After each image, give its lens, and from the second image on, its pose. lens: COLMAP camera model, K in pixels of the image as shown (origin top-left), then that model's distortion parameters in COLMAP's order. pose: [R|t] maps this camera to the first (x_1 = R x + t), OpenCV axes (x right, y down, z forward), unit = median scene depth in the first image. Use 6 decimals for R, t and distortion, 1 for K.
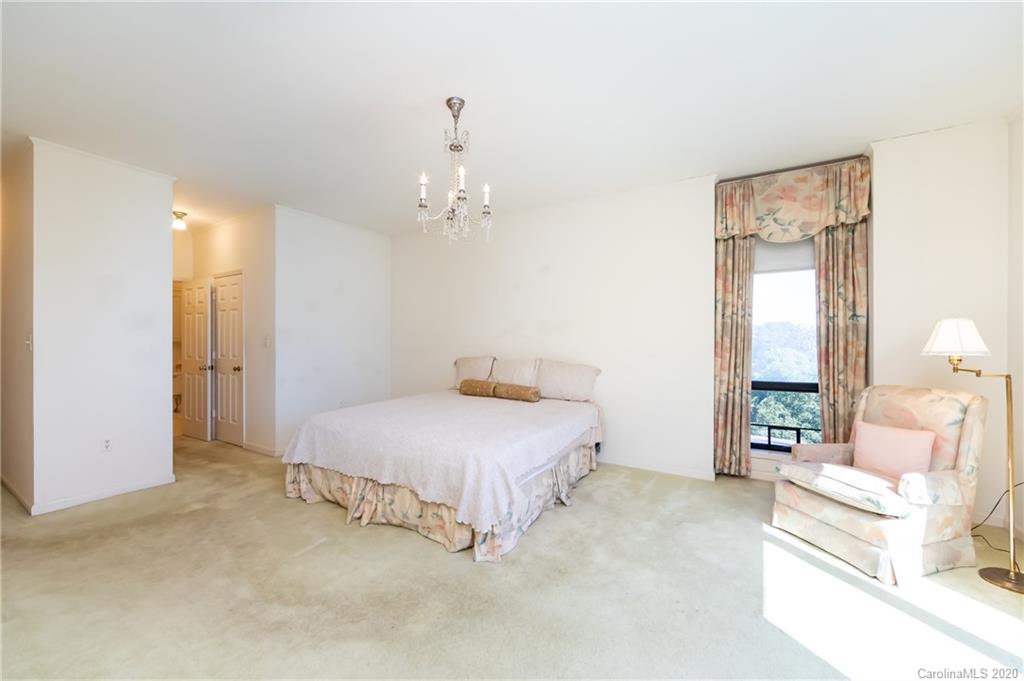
lens RADIAL K [[402.8, 0, 512.2], [0, 402.8, 341.7], [0, 0, 1]] dist [-0.006066, -0.000159]
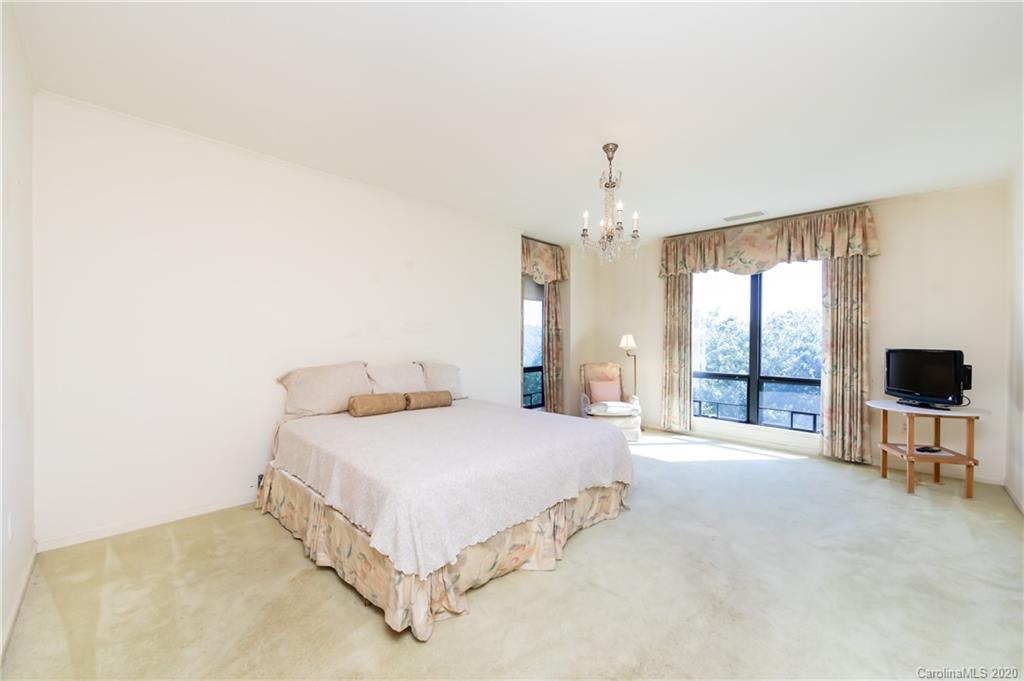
lens RADIAL K [[402.8, 0, 512.2], [0, 402.8, 341.7], [0, 0, 1]] dist [-0.006066, -0.000159]
pose [[0.219747, -0.002157, 0.975554, -1.026580], [-0.000232, 0.999997, 0.002263, -0.008425], [-0.975557, -0.000723, 0.219746, 0.759101]]
